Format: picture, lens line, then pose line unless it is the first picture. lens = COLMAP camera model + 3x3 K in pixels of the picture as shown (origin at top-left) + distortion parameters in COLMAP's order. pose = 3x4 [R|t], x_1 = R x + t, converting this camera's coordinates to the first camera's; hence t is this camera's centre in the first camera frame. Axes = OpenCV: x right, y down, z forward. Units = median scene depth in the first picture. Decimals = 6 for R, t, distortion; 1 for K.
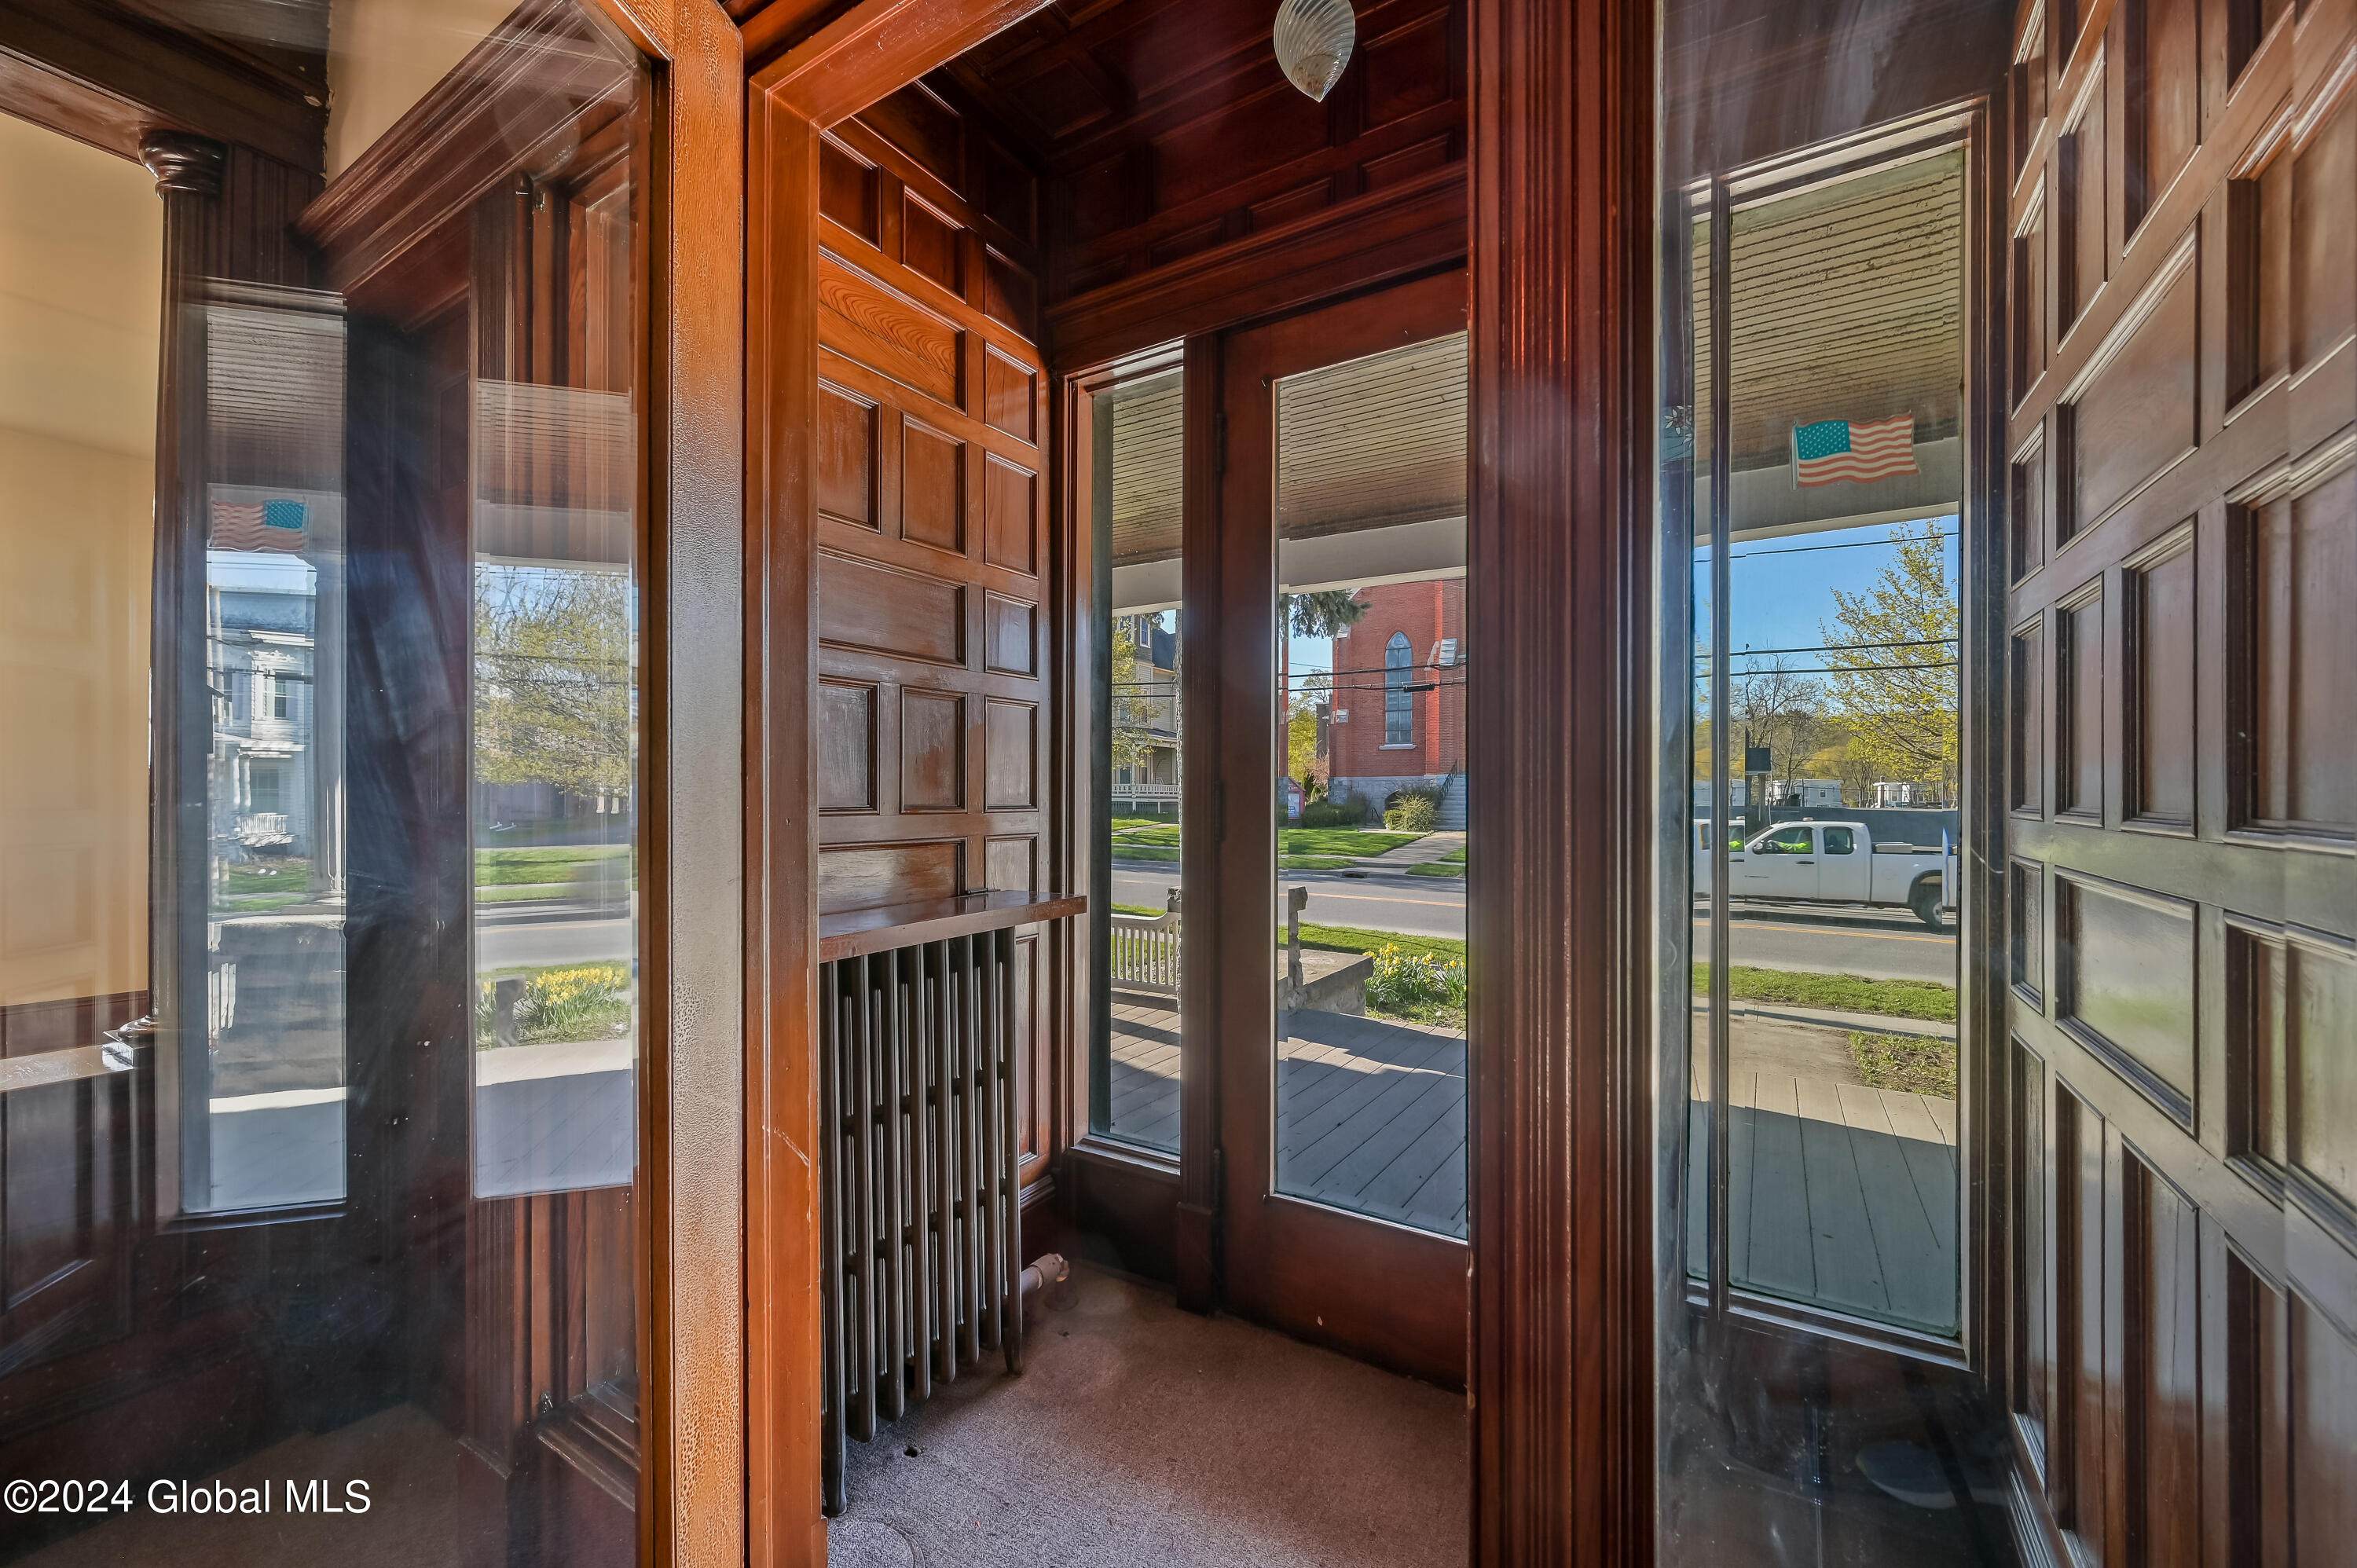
lens RADIAL K [[939.3, 0, 1173.8], [0, 939.3, 802.4], [0, 0, 1]] dist [0.000756, 0.000232]
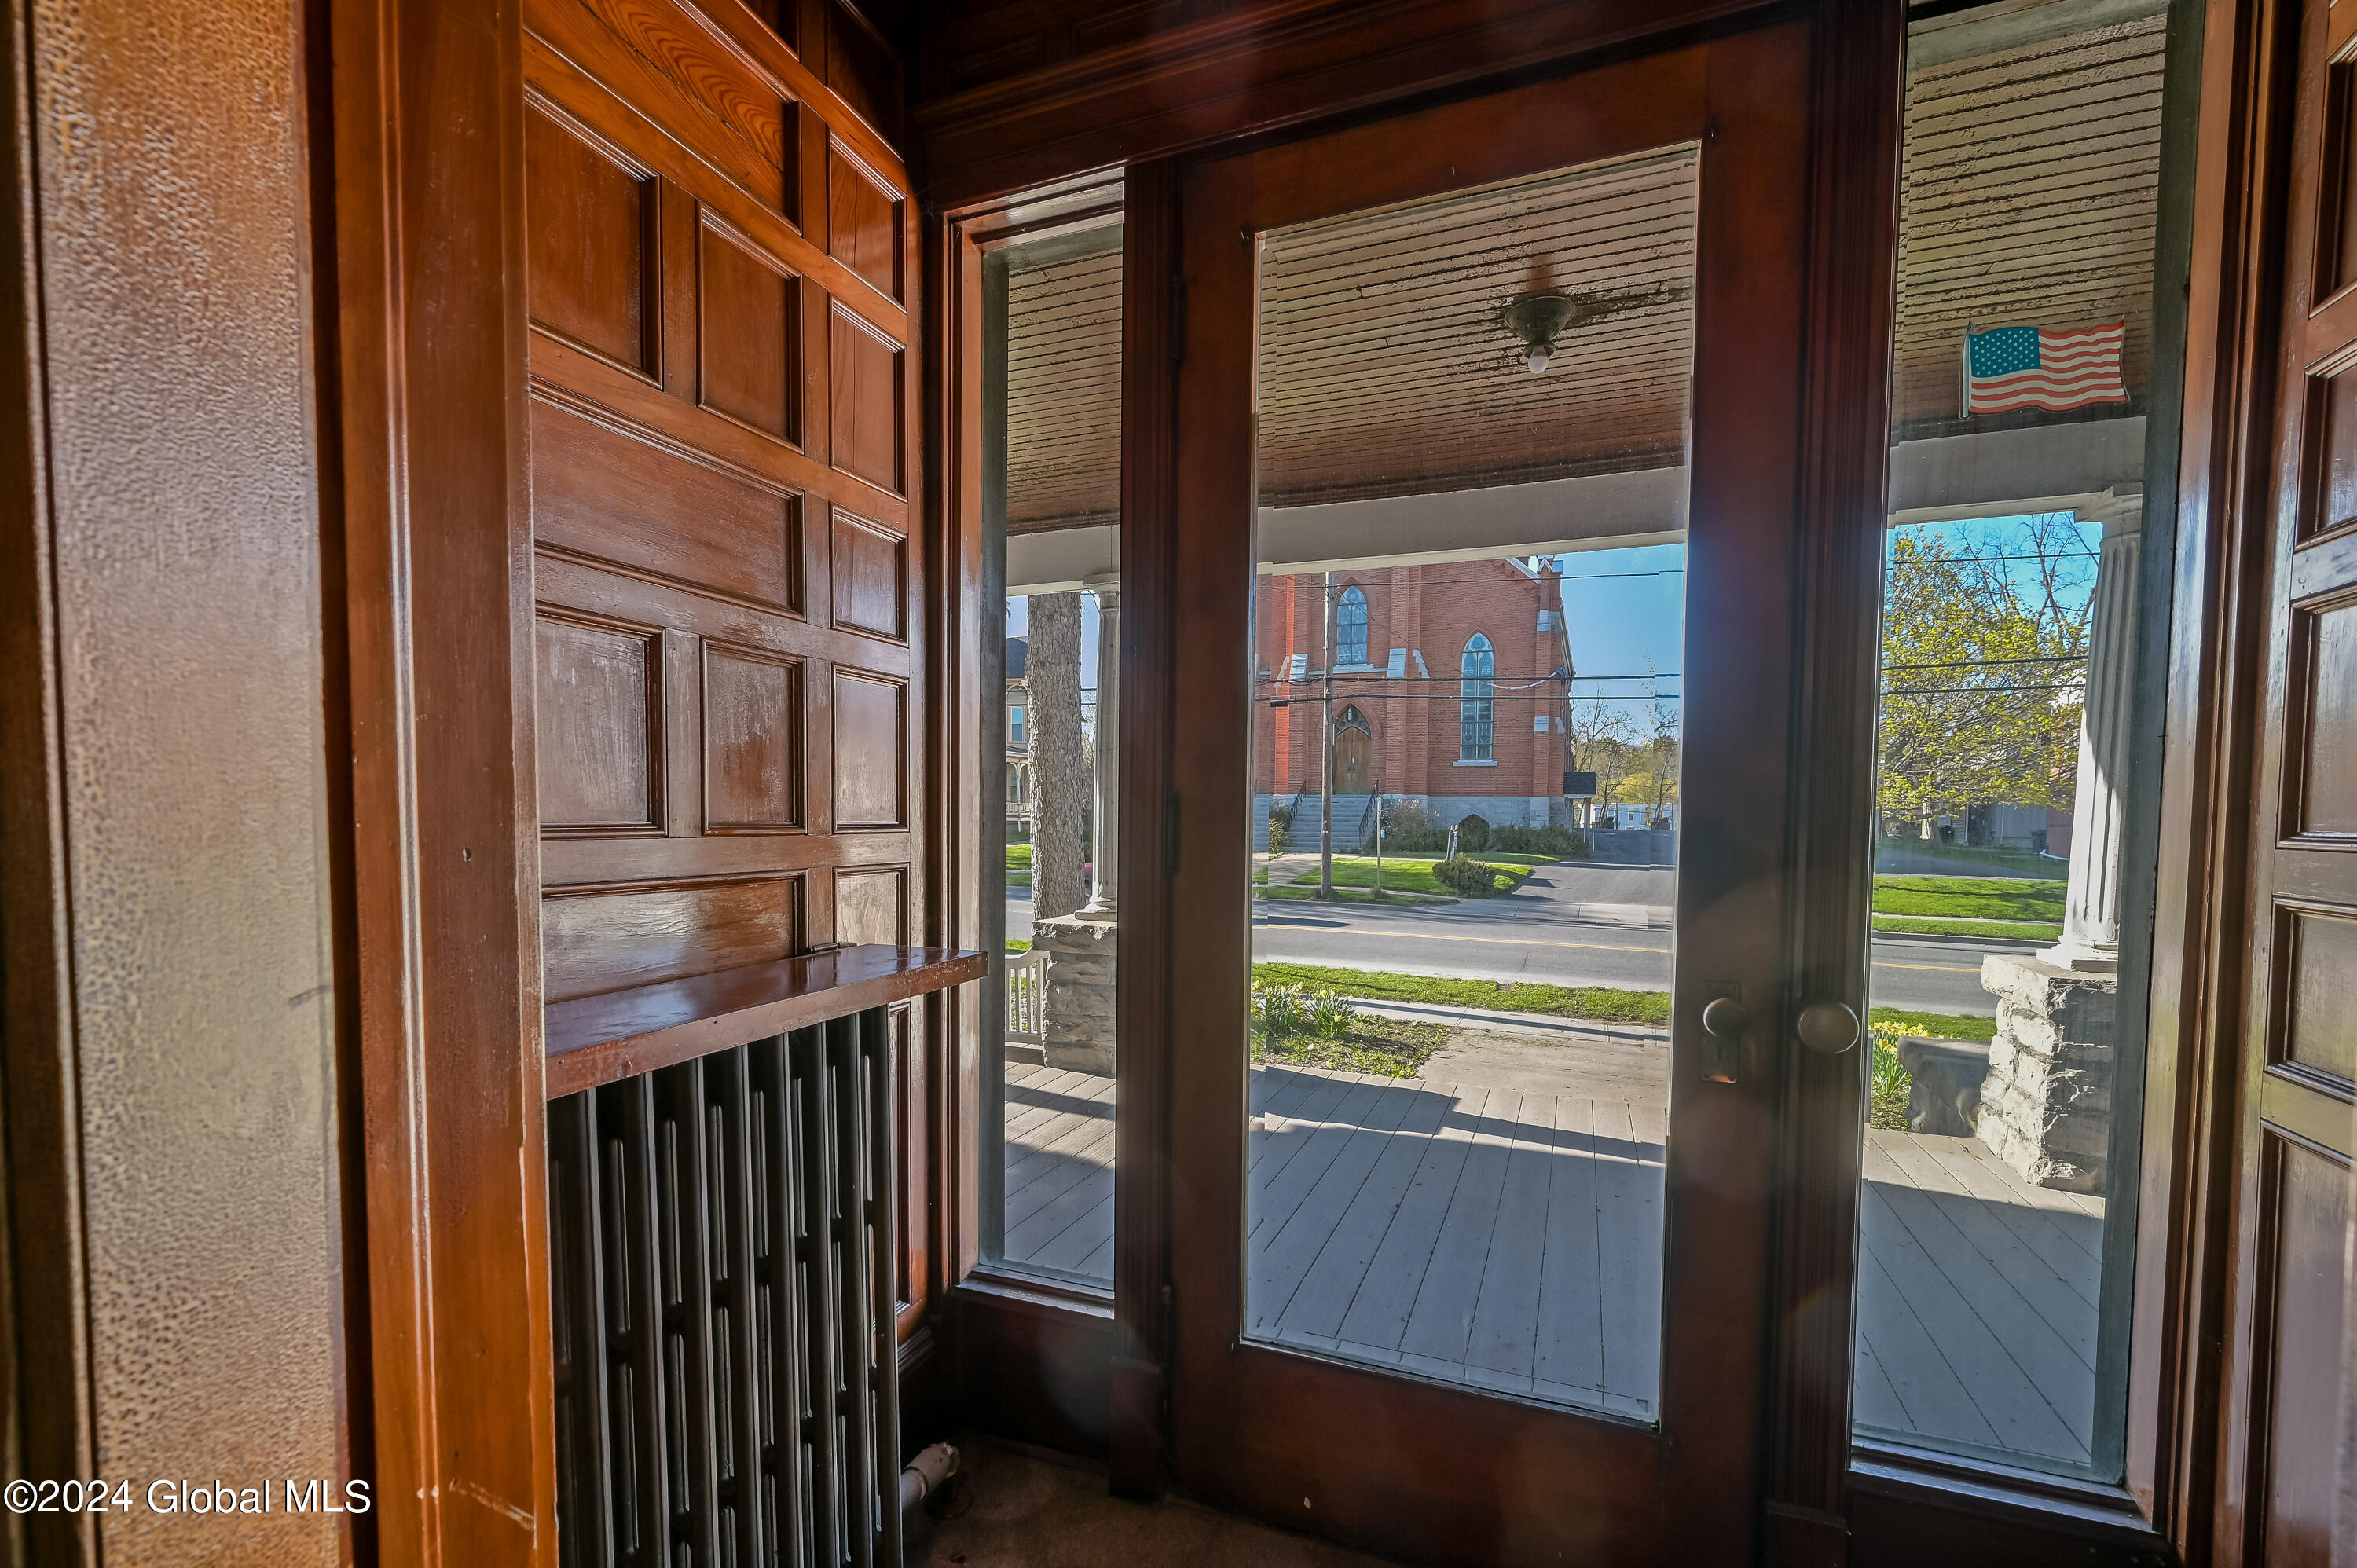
lens RADIAL K [[981.7, 0, 1201.2], [0, 981.7, 864.8], [0, 0, 1]] dist [-0.002699, -0.000102]
pose [[0.980768, -0.002055, 0.195167, -0.079657], [-0.006444, 0.999058, 0.042902, 0.000679], [-0.195072, -0.043335, 0.979831, 0.248361]]
